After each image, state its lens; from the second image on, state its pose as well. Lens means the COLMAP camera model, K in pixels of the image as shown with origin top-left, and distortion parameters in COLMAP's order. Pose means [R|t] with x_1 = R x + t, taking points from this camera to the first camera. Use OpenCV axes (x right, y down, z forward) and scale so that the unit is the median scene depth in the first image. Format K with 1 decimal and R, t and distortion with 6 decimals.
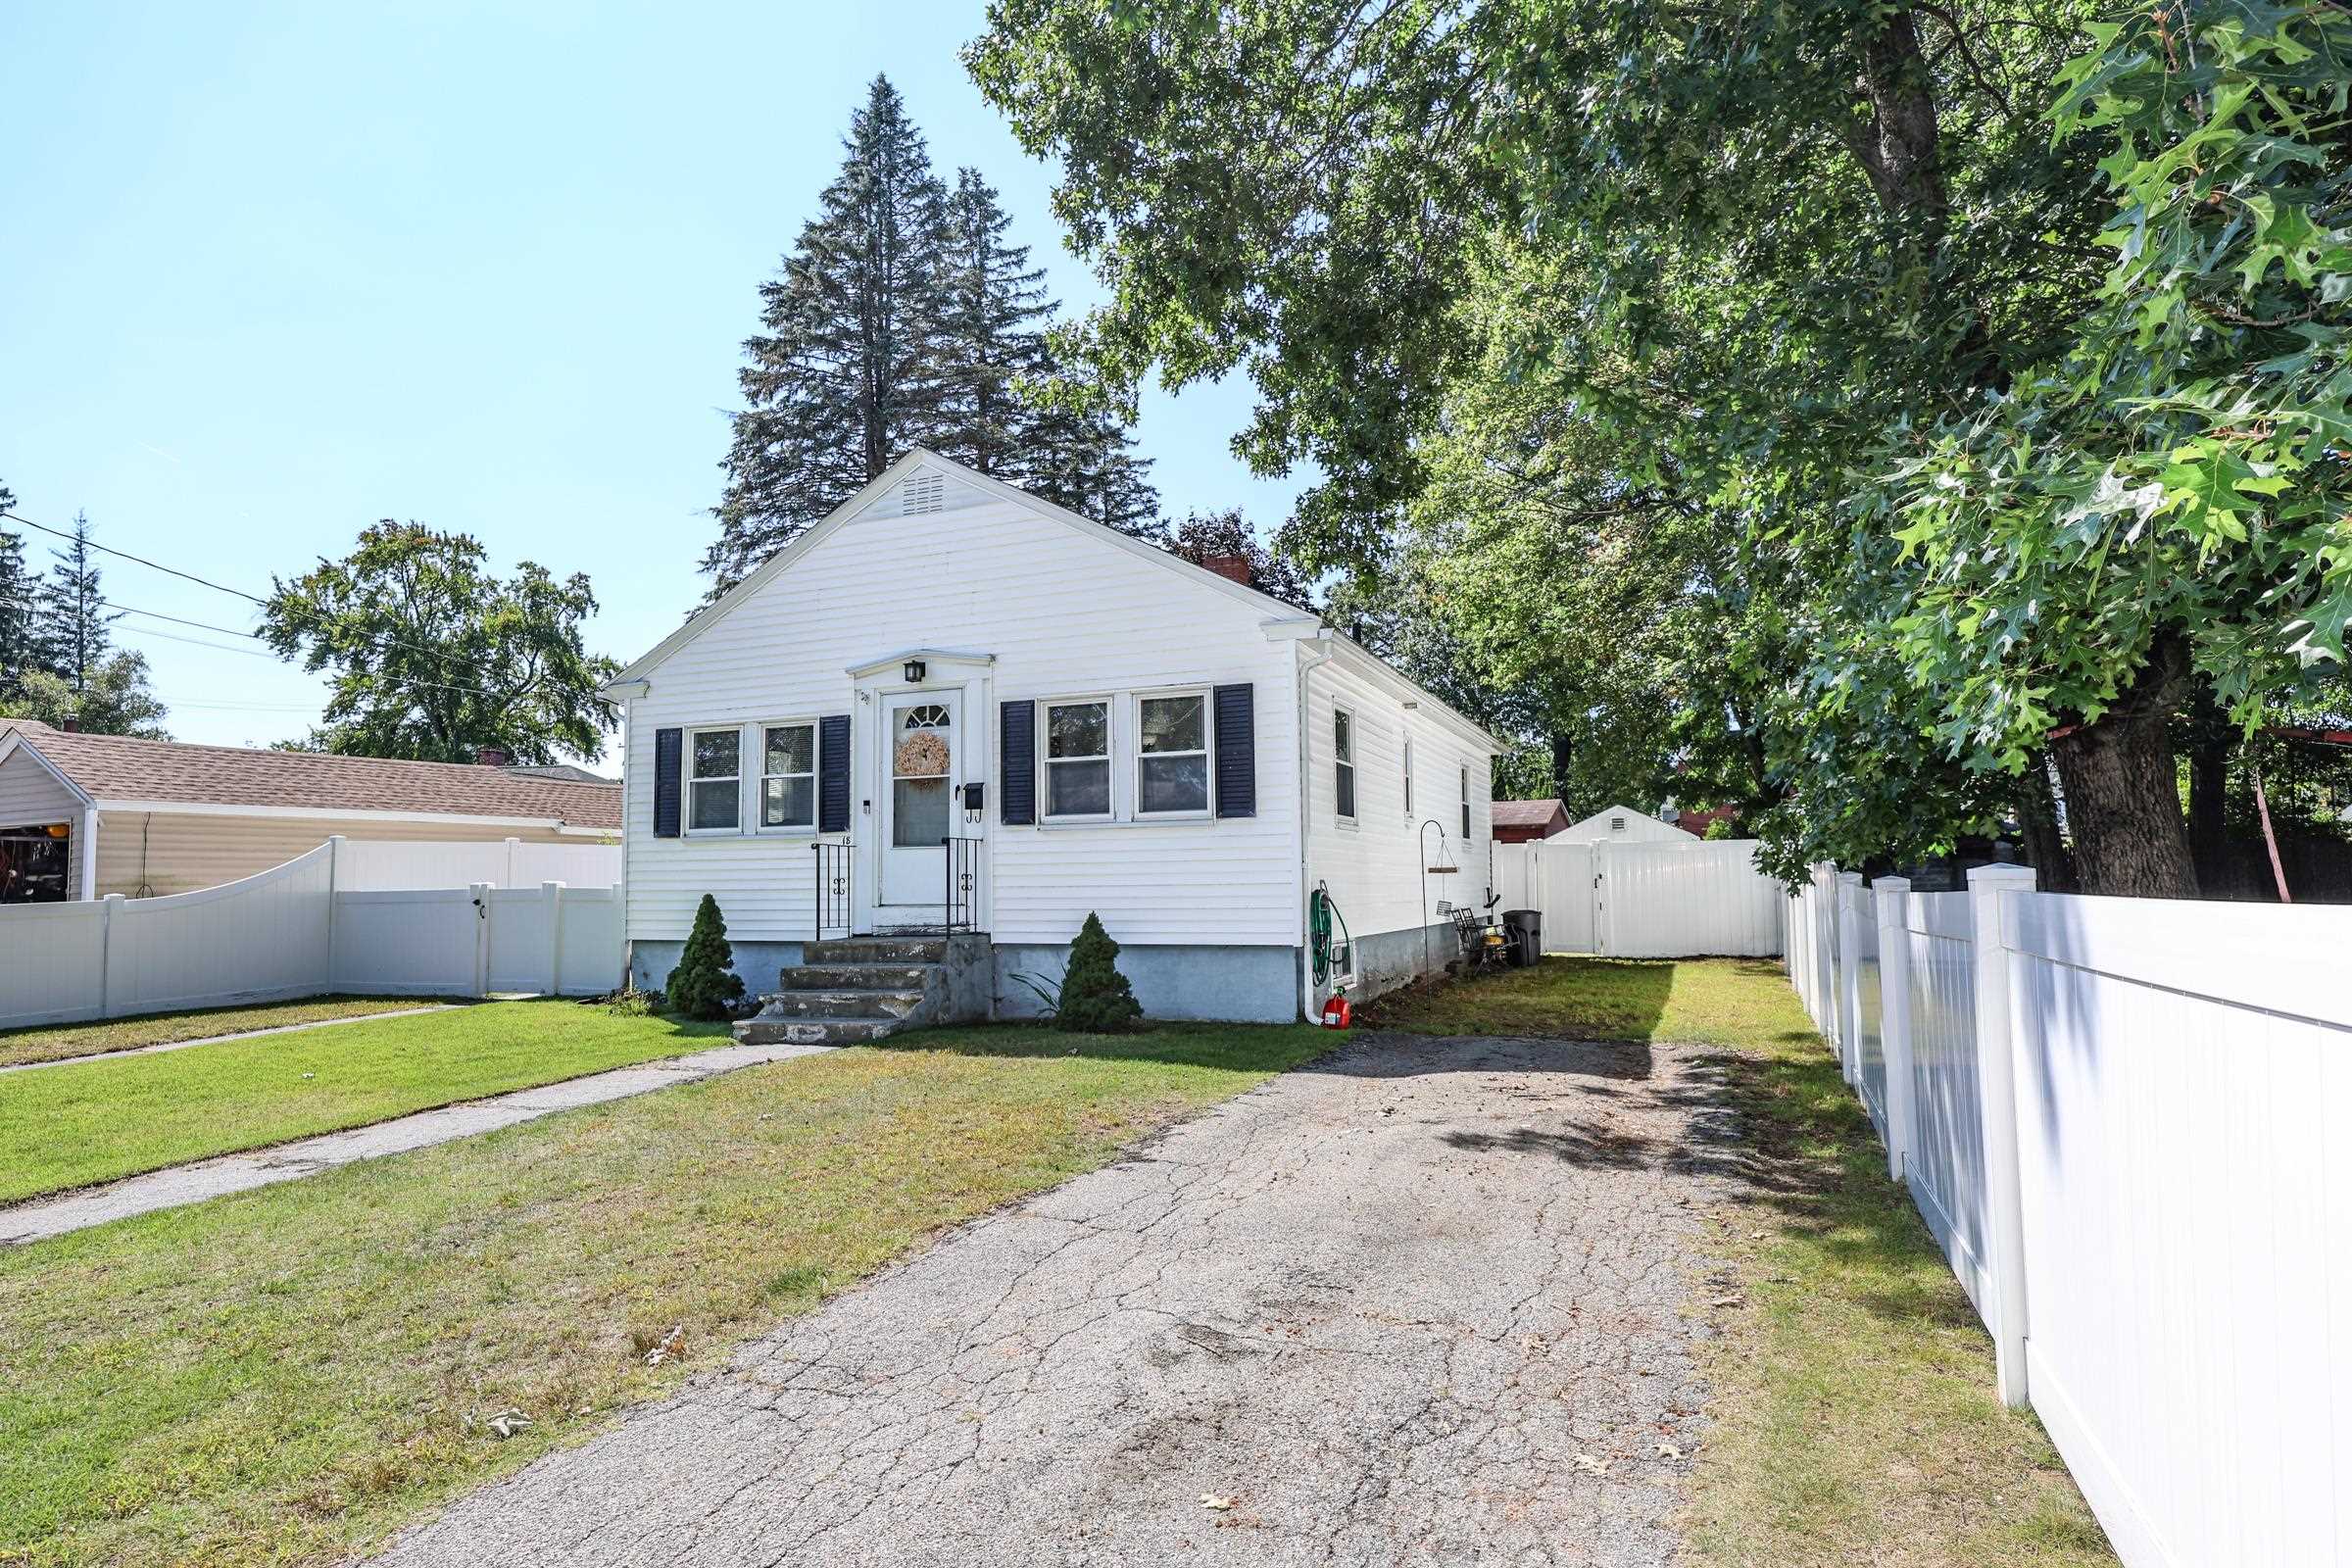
lens RADIAL K [[1268.6, 0, 1176.3], [0, 1268.6, 778.9], [0, 0, 1]] dist [-0.004393, -0.000330]
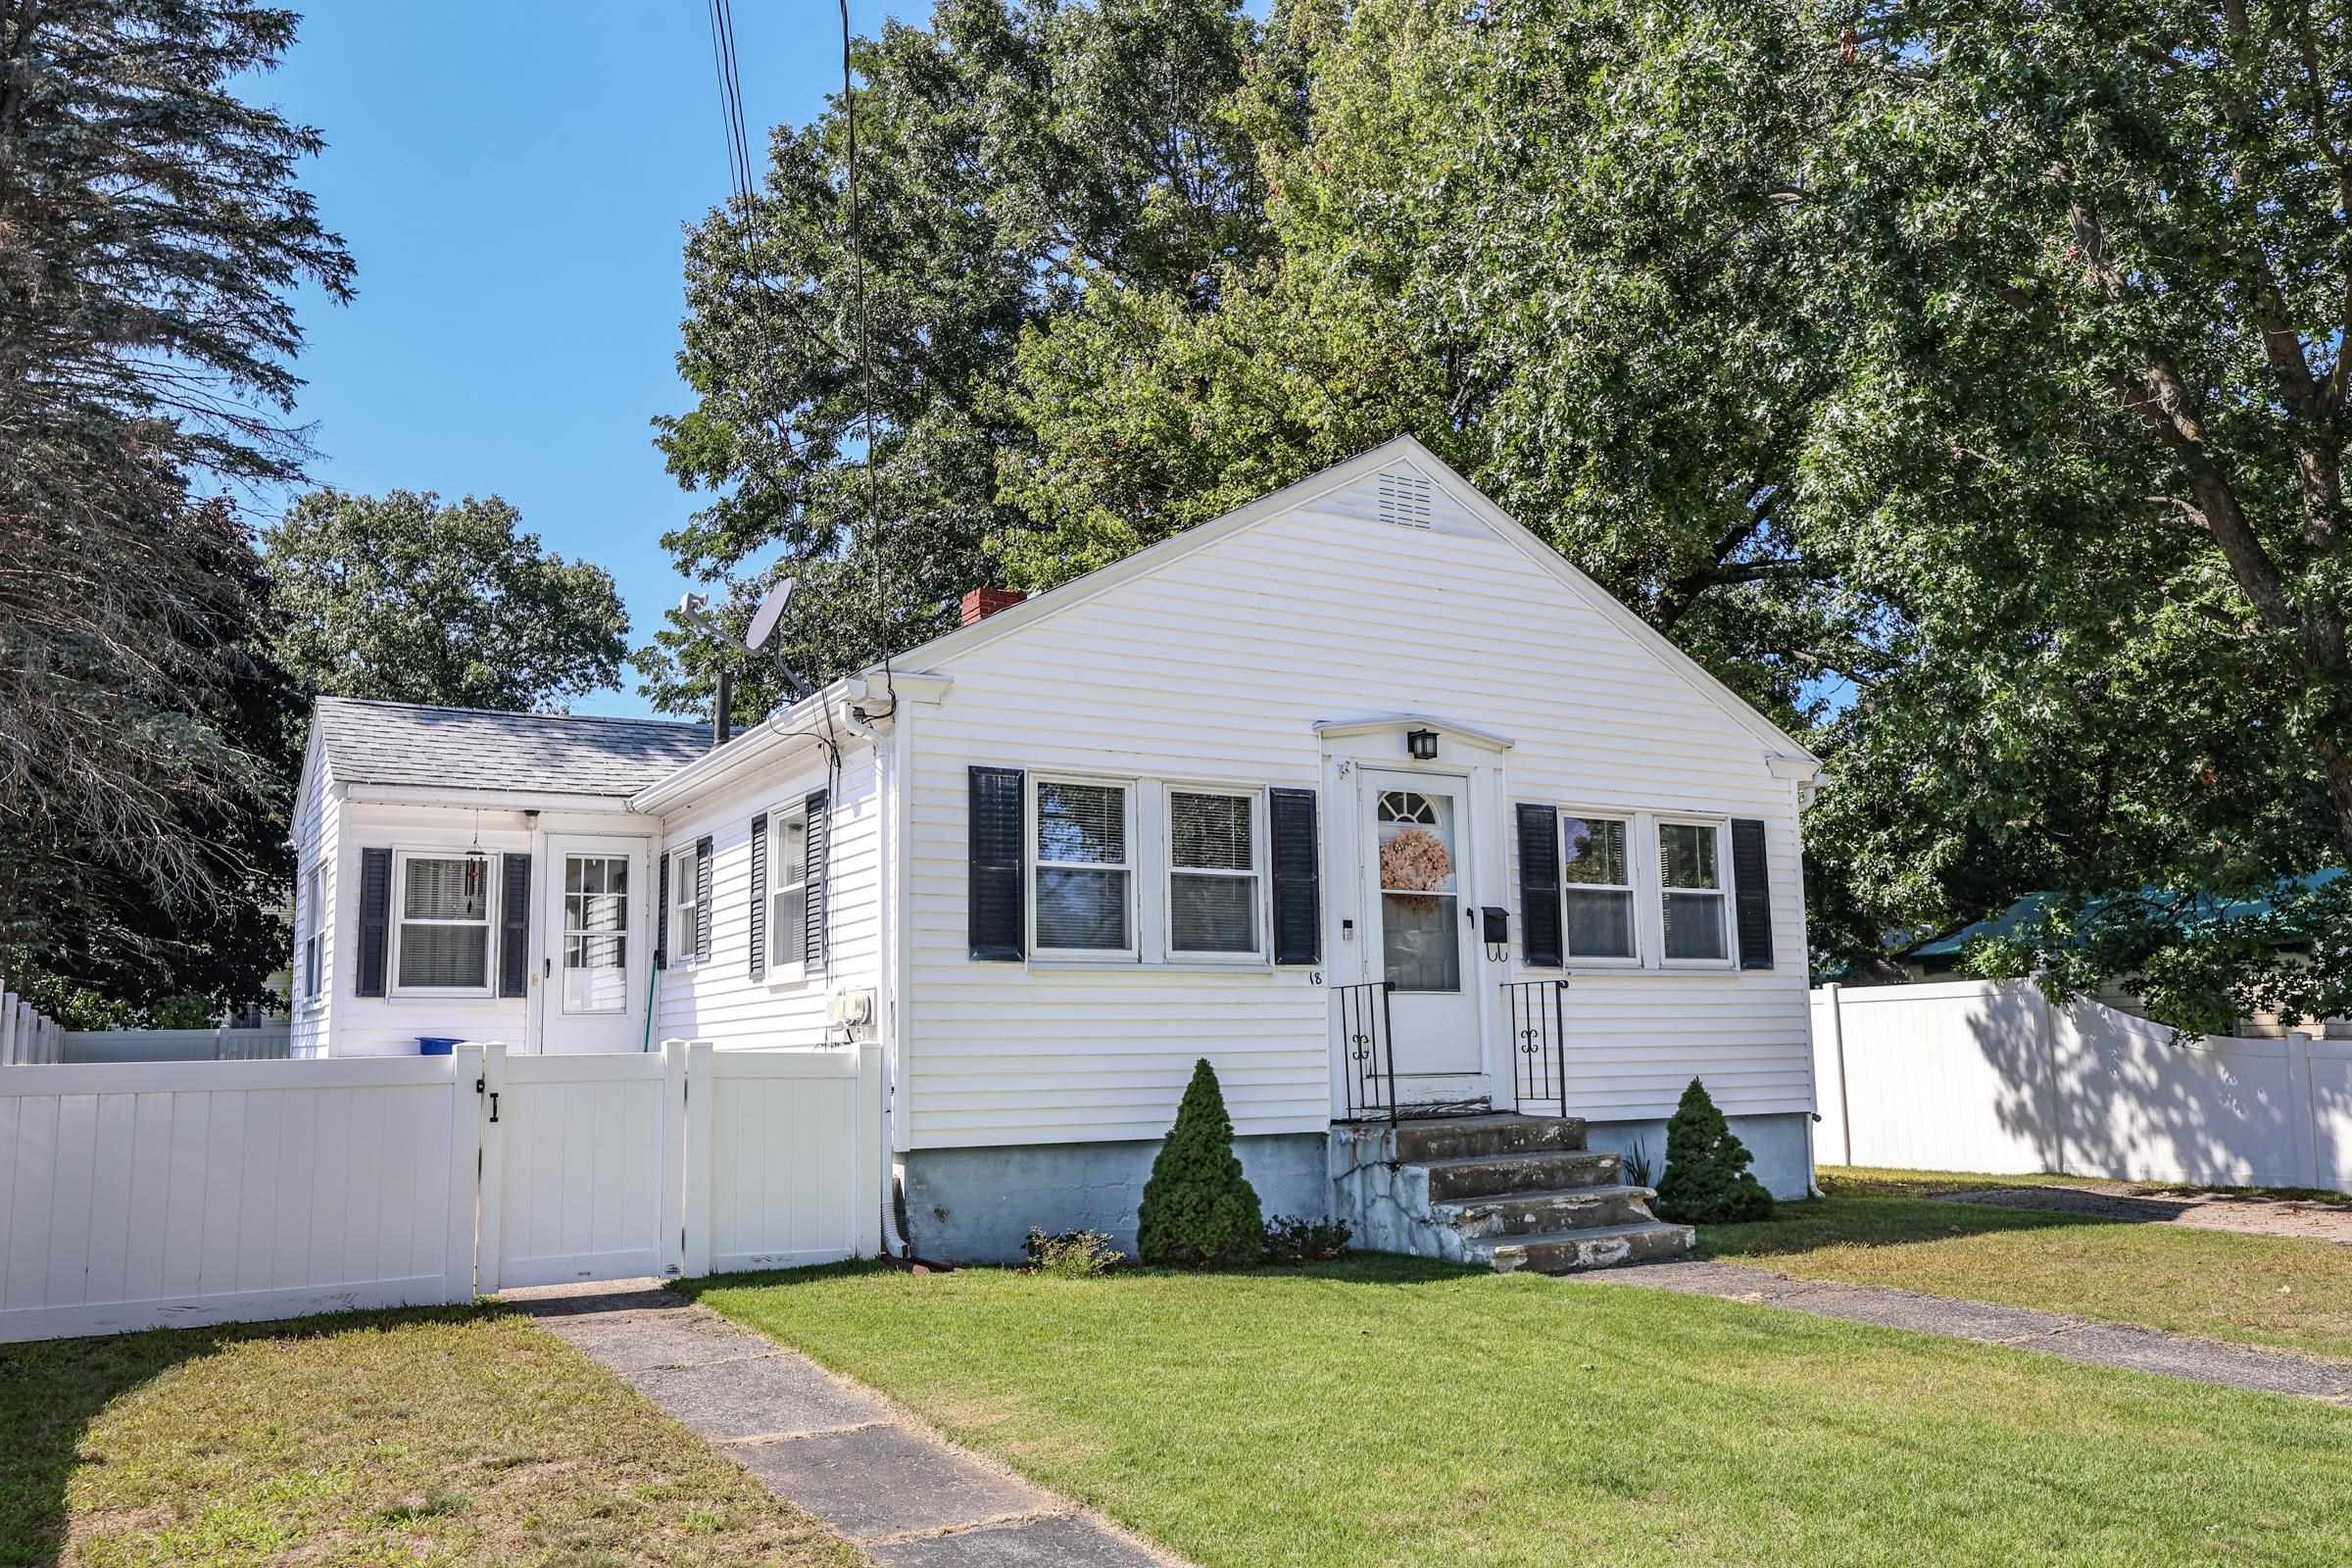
lens RADIAL K [[1829.4, 0, 1176.0], [0, 1829.4, 784.0], [0, 0, 1]] dist [0.003786, -0.003615]
pose [[0.609841, 0.119632, 0.783443, -1.076045], [-0.056191, 0.992580, -0.107827, 0.055156], [-0.790529, 0.021735, 0.612038, 0.472879]]
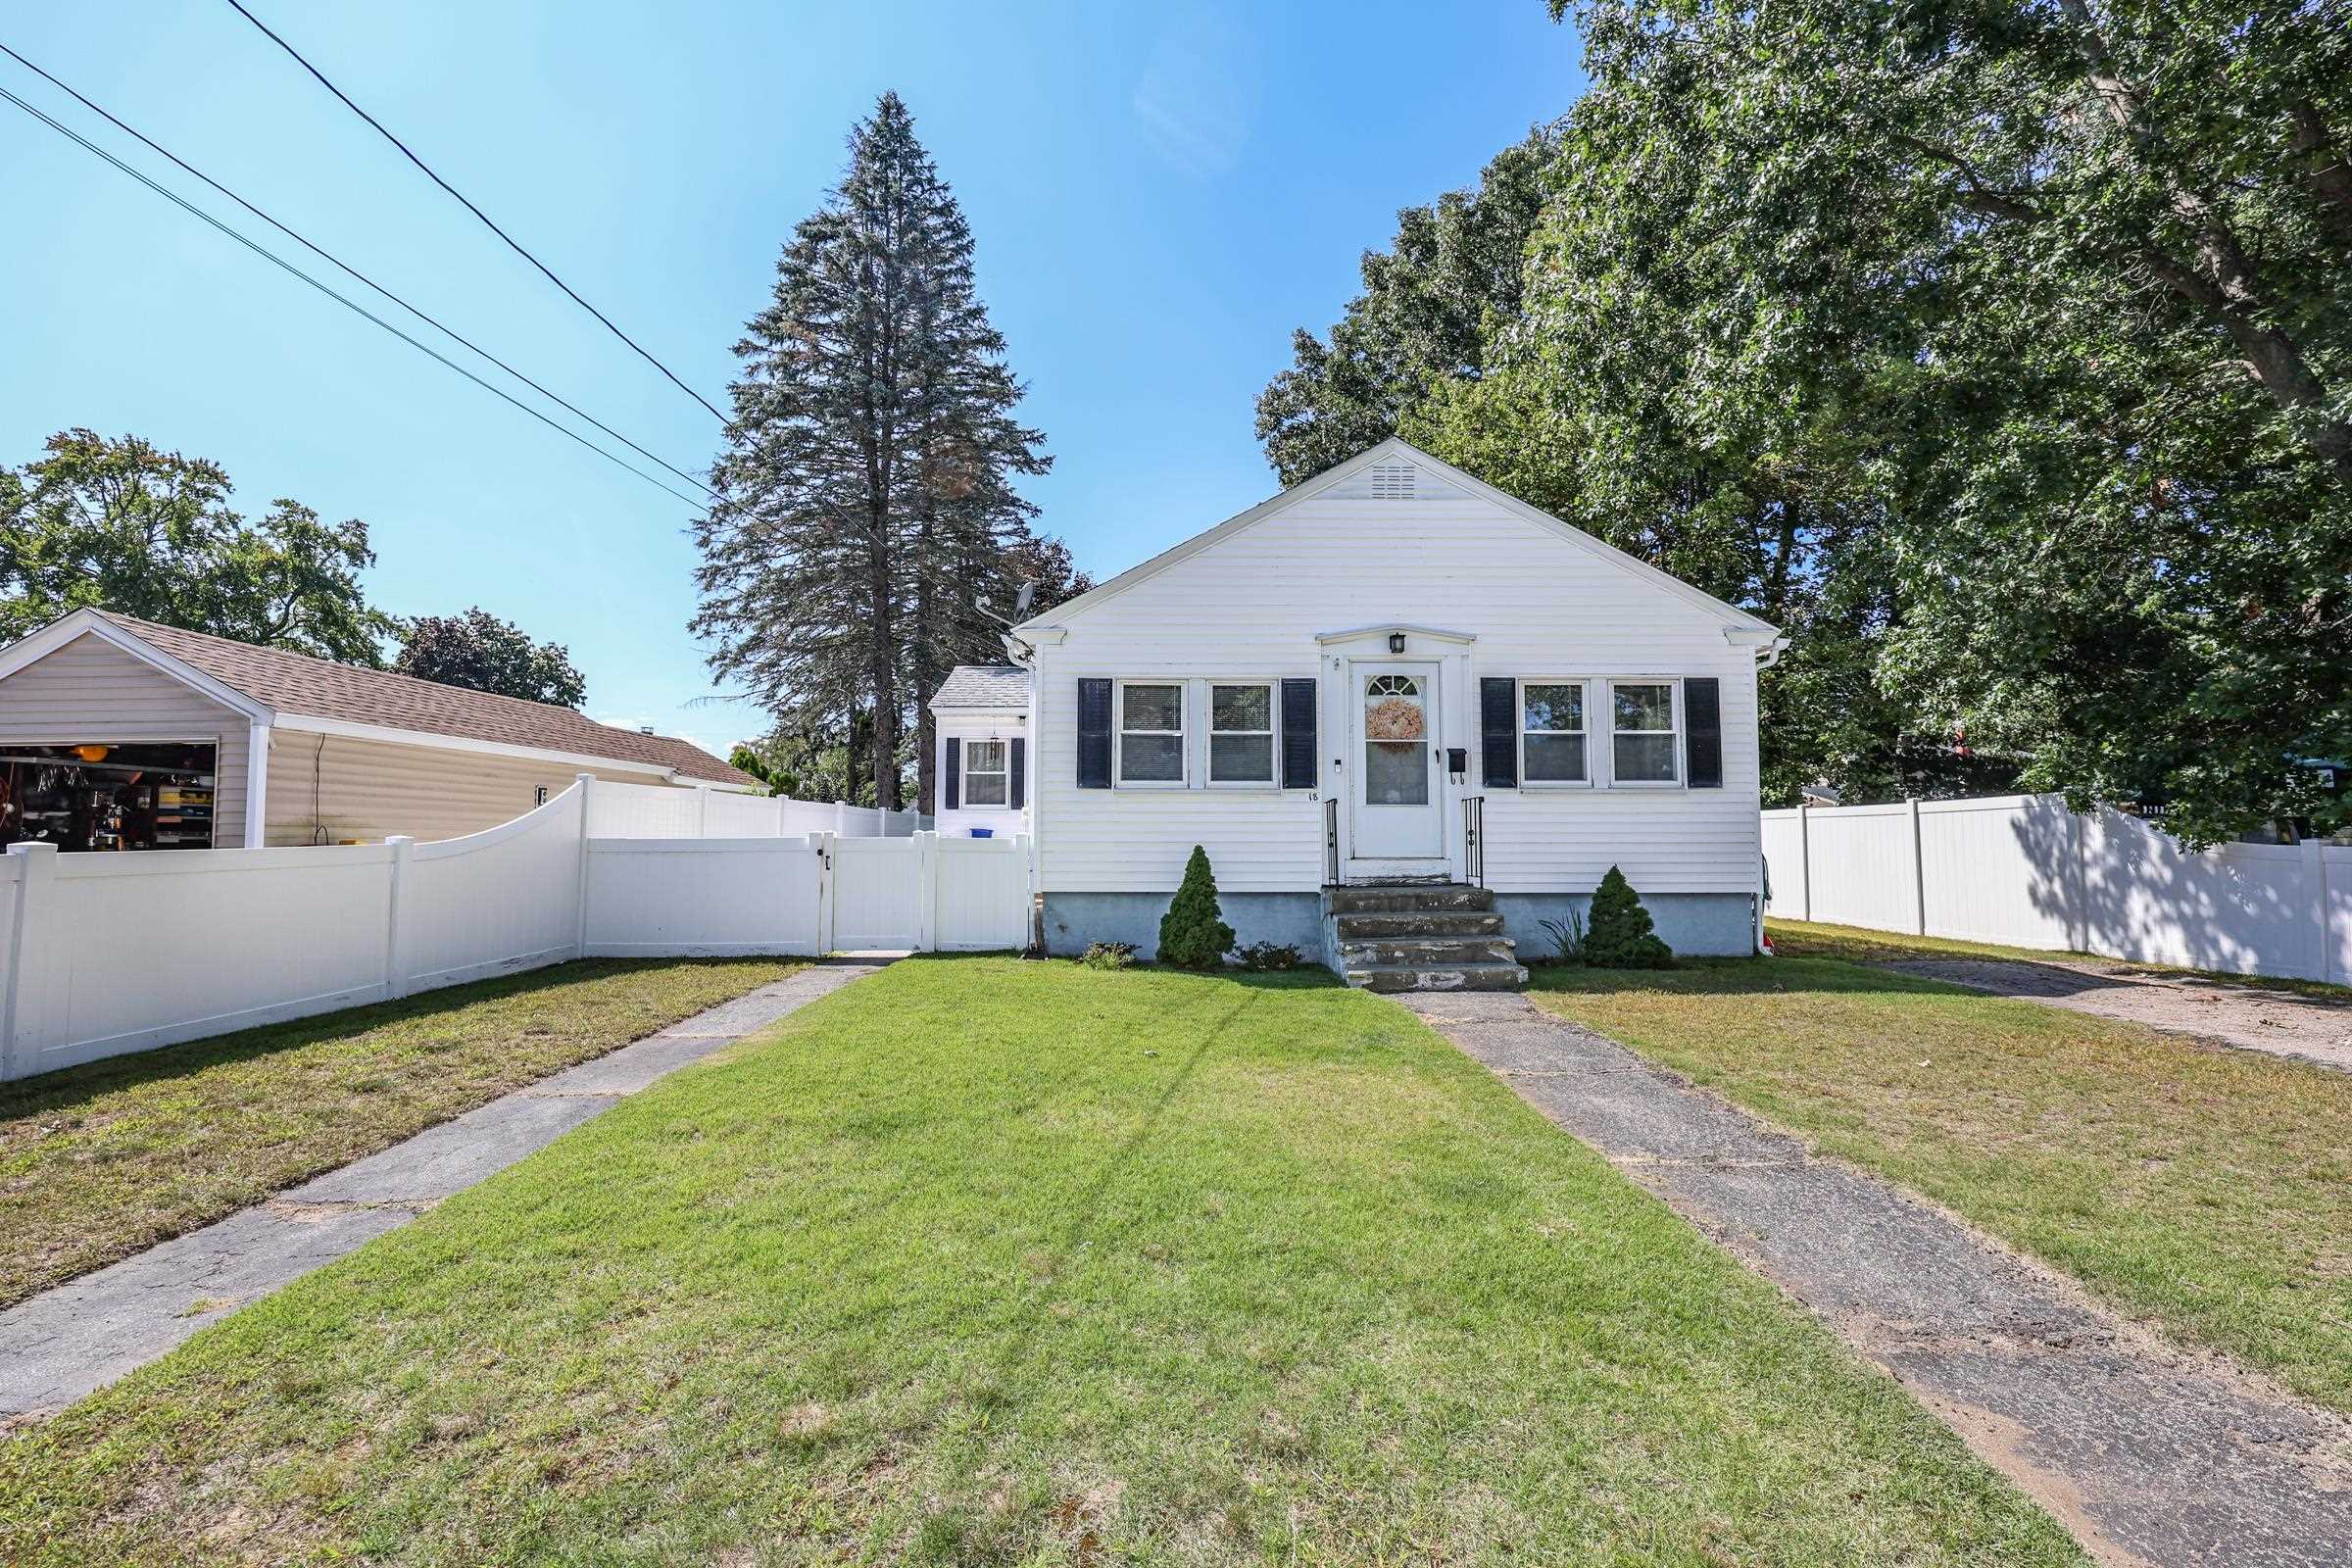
lens RADIAL K [[960.2, 0, 1182.0], [0, 960.2, 788.4], [0, 0, 1]] dist [0.000033, 0.000007]
pose [[0.924919, 0.034983, 0.378551, -0.670666], [-0.042633, 0.999021, 0.011843, 0.036898], [-0.377766, -0.027092, 0.925505, 0.302258]]
